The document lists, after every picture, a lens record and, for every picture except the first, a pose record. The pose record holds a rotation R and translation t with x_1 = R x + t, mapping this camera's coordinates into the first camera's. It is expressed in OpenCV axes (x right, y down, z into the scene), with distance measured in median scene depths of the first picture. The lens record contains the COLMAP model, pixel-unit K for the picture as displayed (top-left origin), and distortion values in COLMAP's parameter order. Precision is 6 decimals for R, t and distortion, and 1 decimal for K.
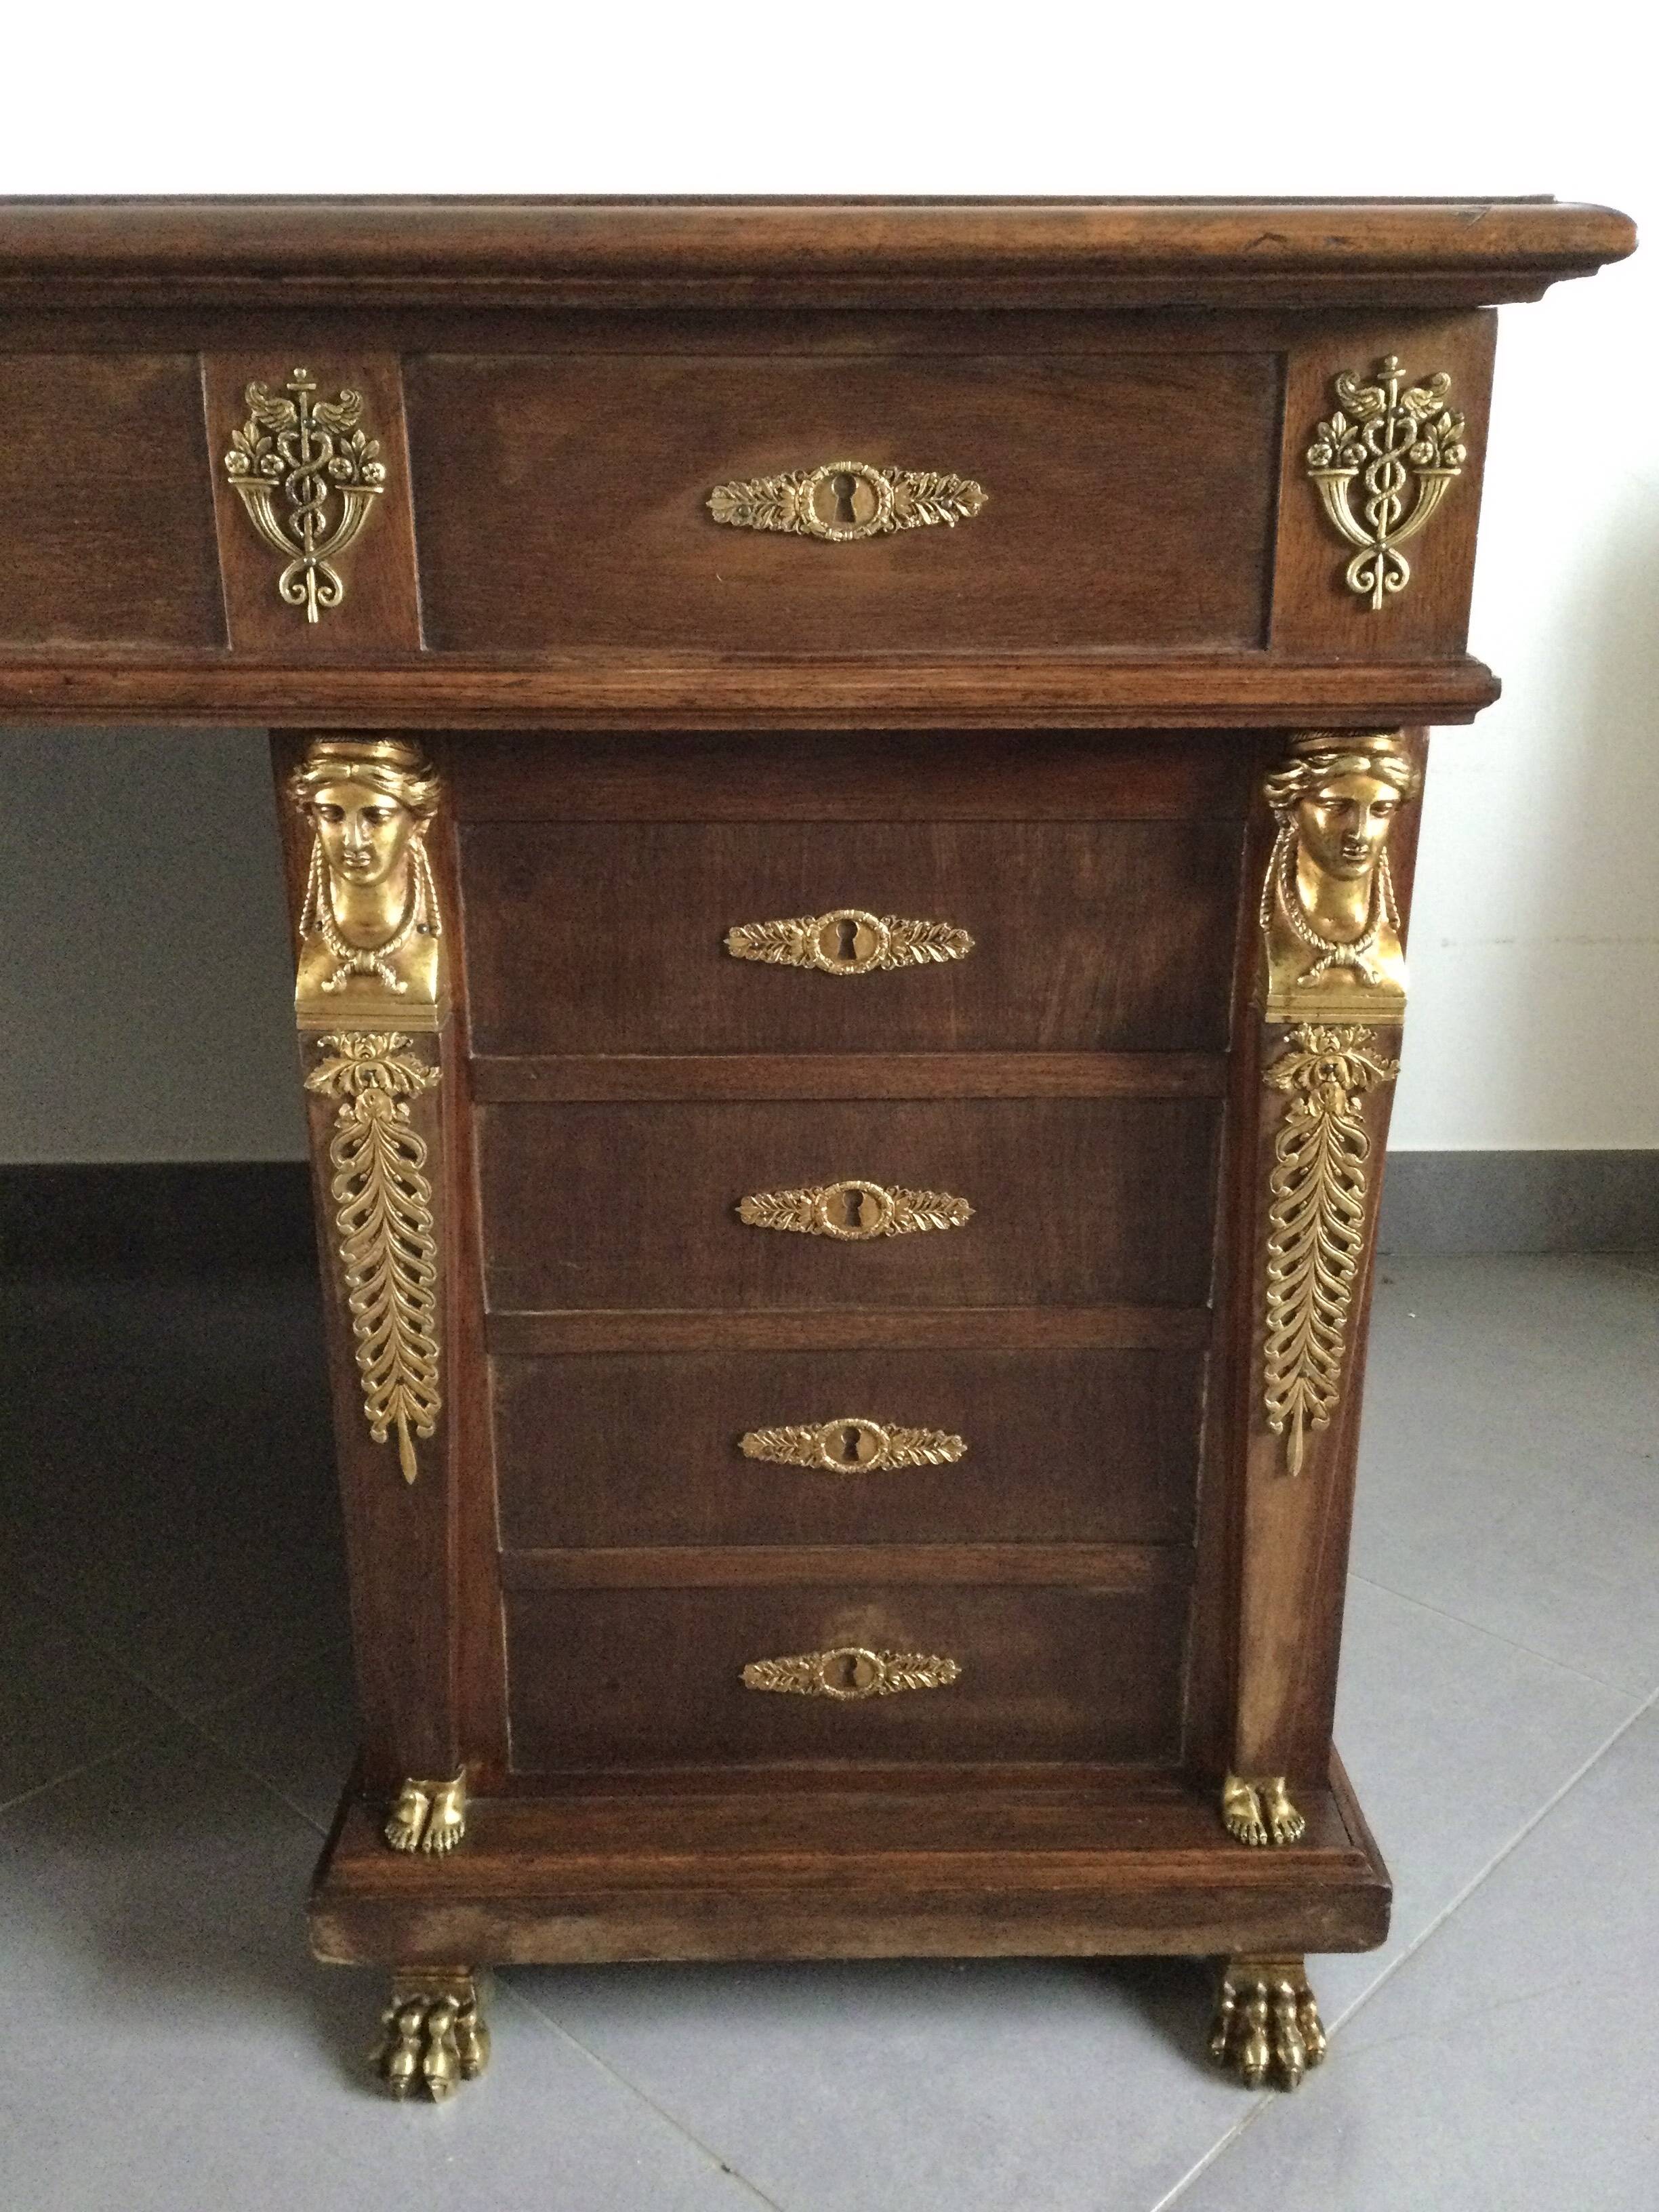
lens RADIAL K [[1887.3, 0, 821.9], [0, 1887.3, 1109.1], [0, 0, 1]] dist [0.067589, -0.083972]
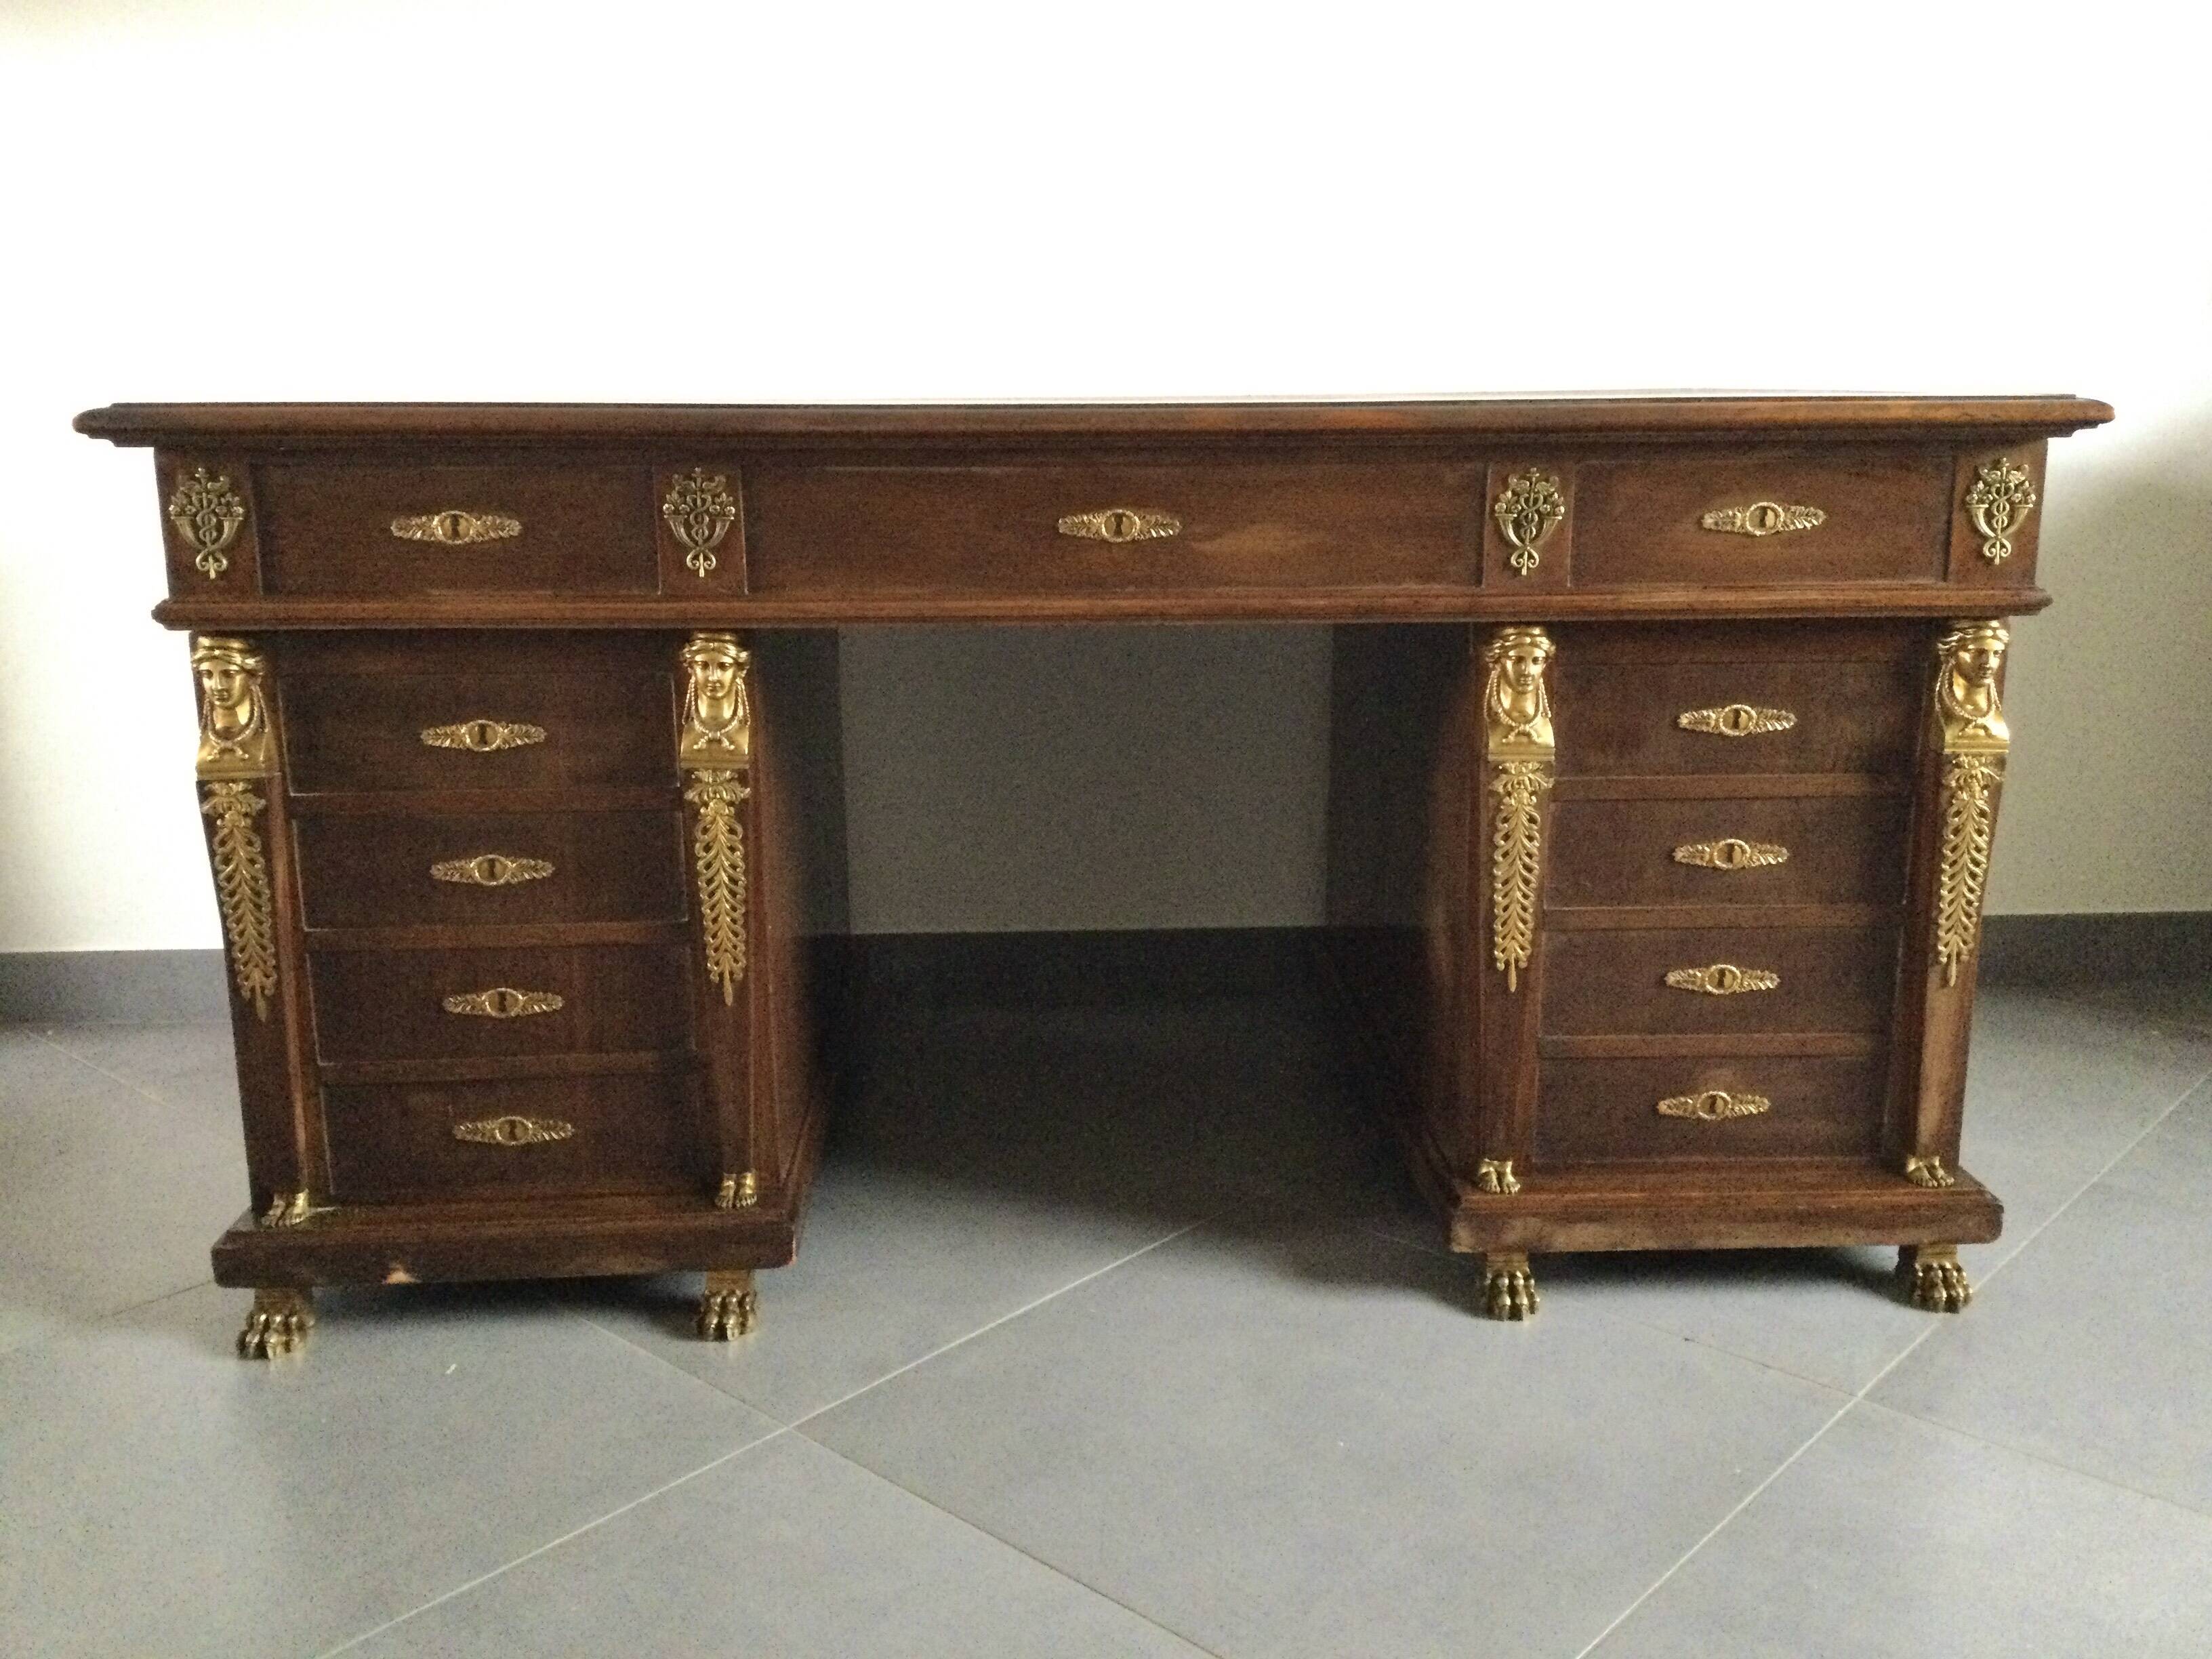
lens RADIAL K [[1981.0, 0, 1105.8], [0, 1981.0, 832.1], [0, 0, 1]] dist [0.108681, -0.193673]
pose [[0.999428, -0.008257, 0.032792, -0.742625], [0.011363, 0.995347, -0.095684, 0.234175], [-0.031850, 0.096002, 0.994871, -1.141134]]
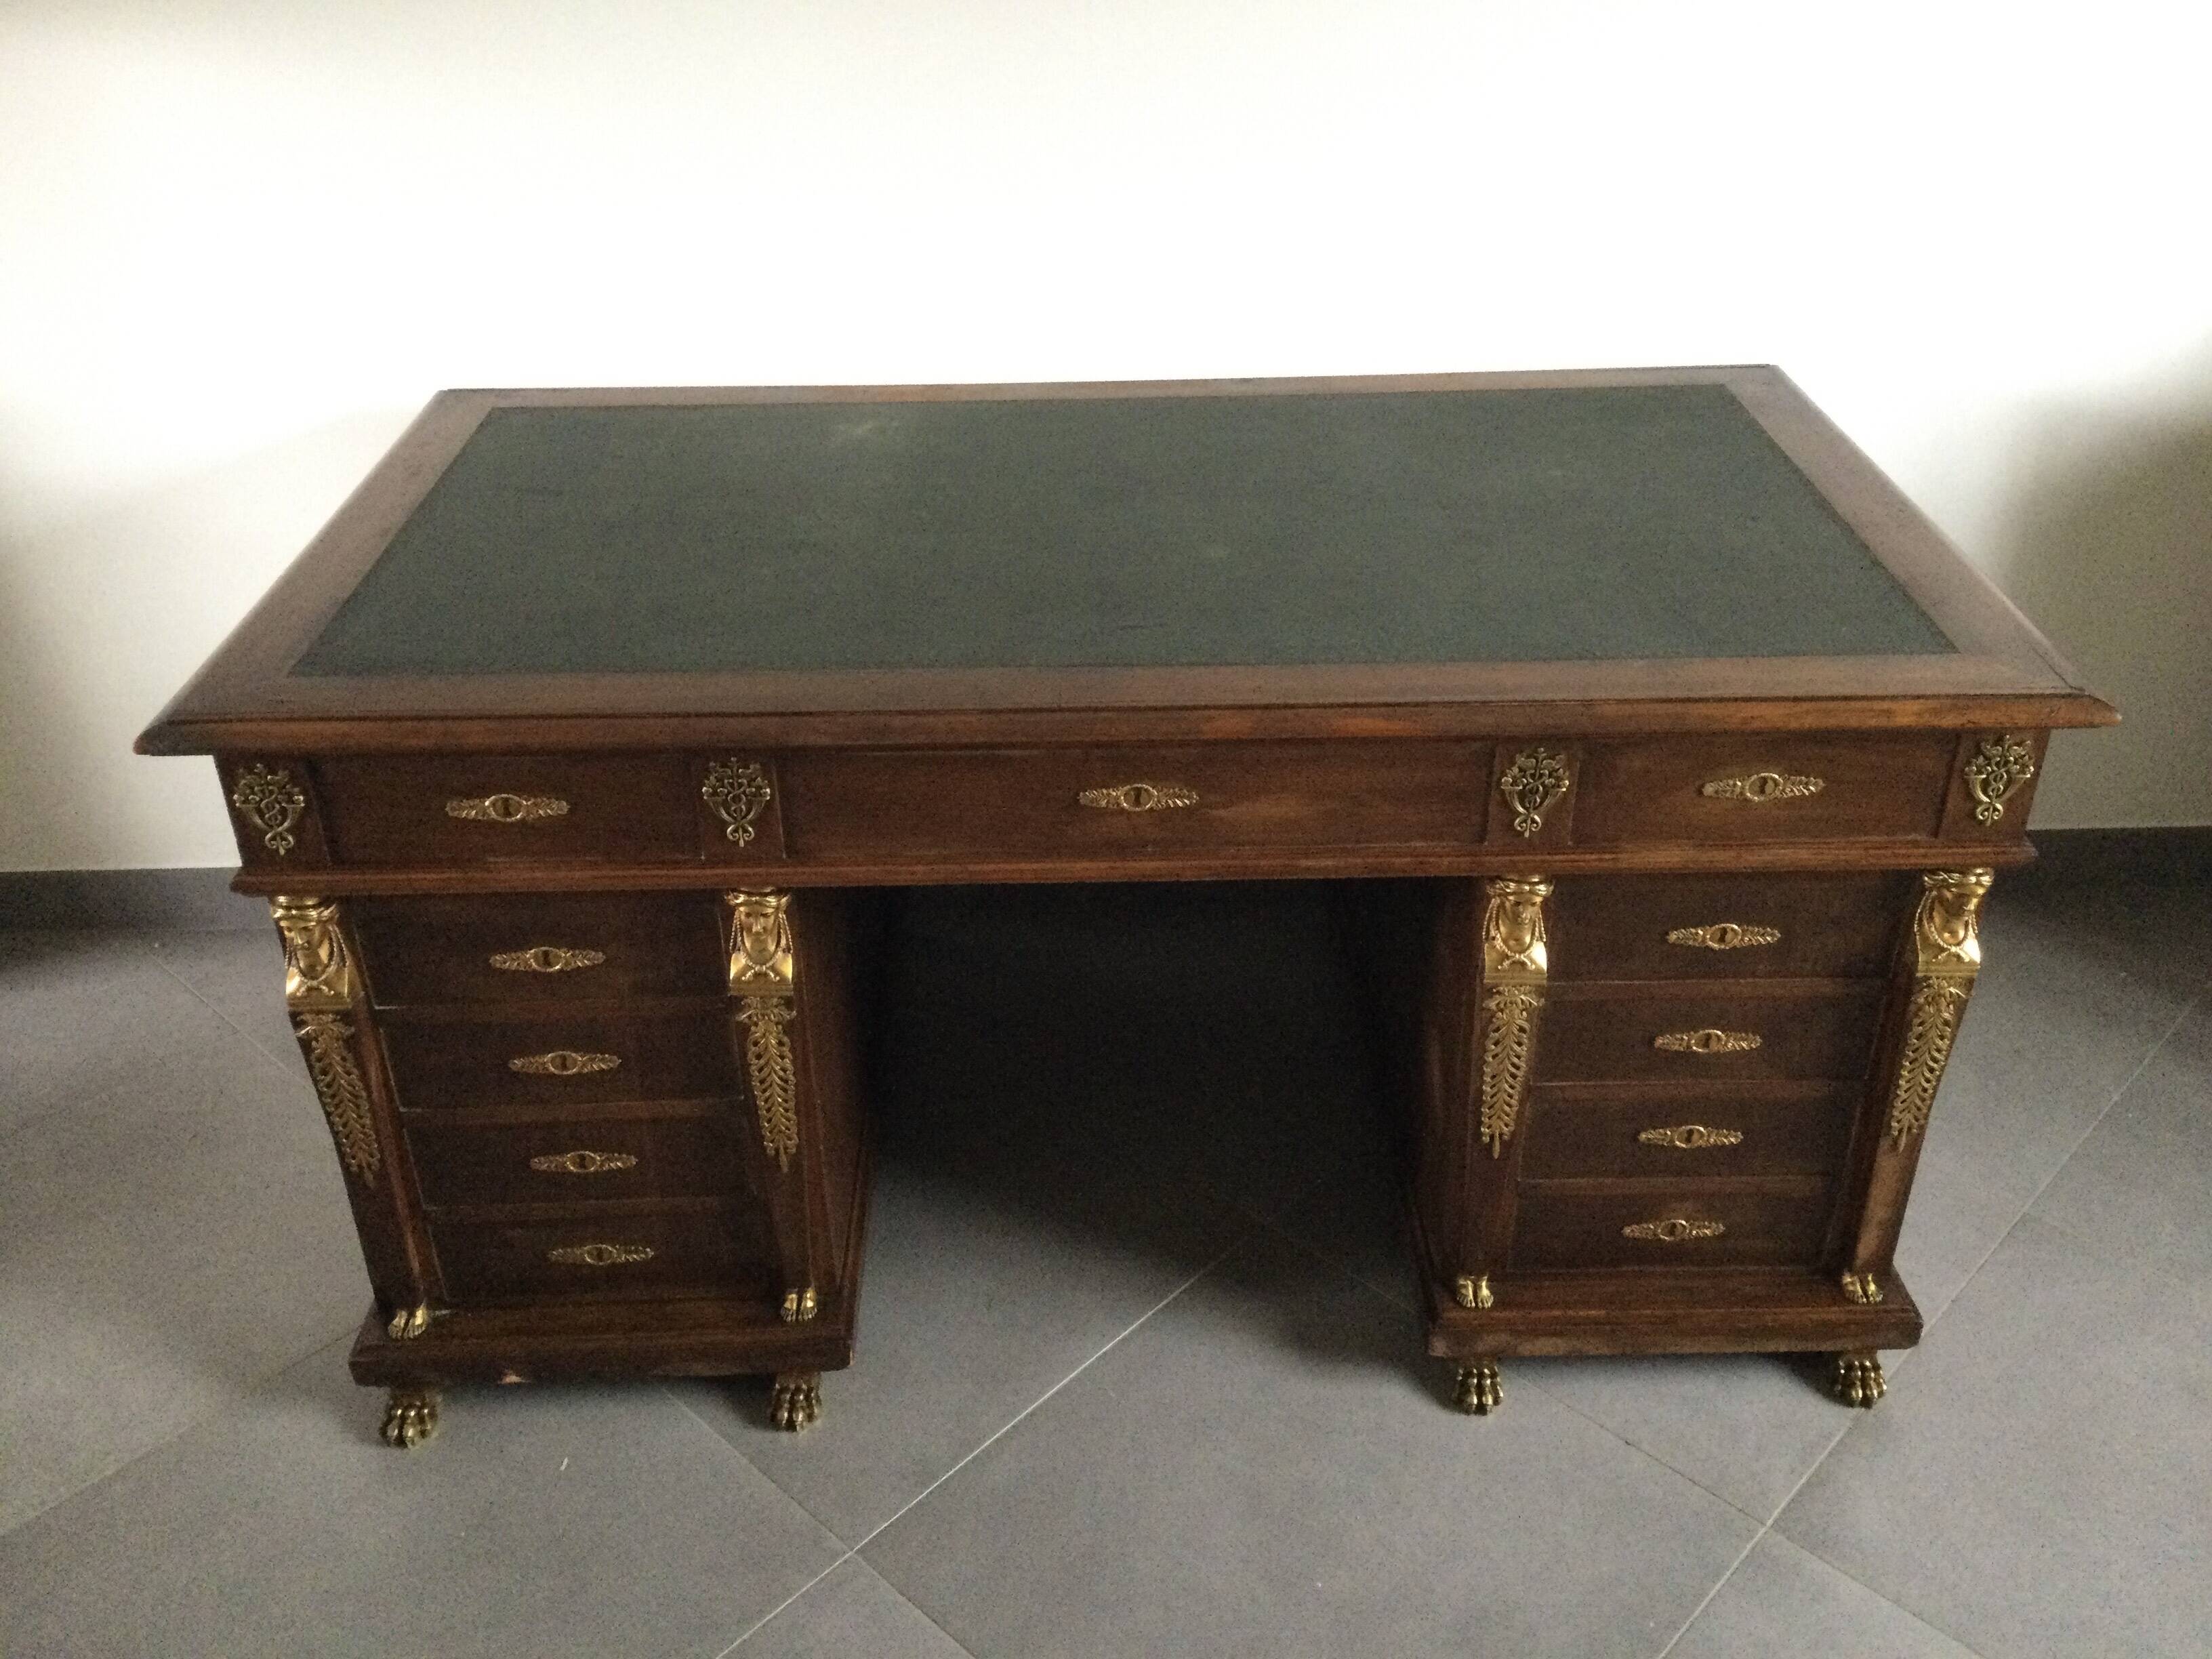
lens RADIAL K [[1981.0, 0, 1118.7], [0, 1981.0, 830.2], [0, 0, 1]] dist [0.108681, -0.193673]
pose [[0.999949, -0.005695, 0.008328, -0.697778], [0.003795, 0.977155, 0.212494, -0.694650], [-0.009348, -0.212452, 0.977127, -1.222732]]
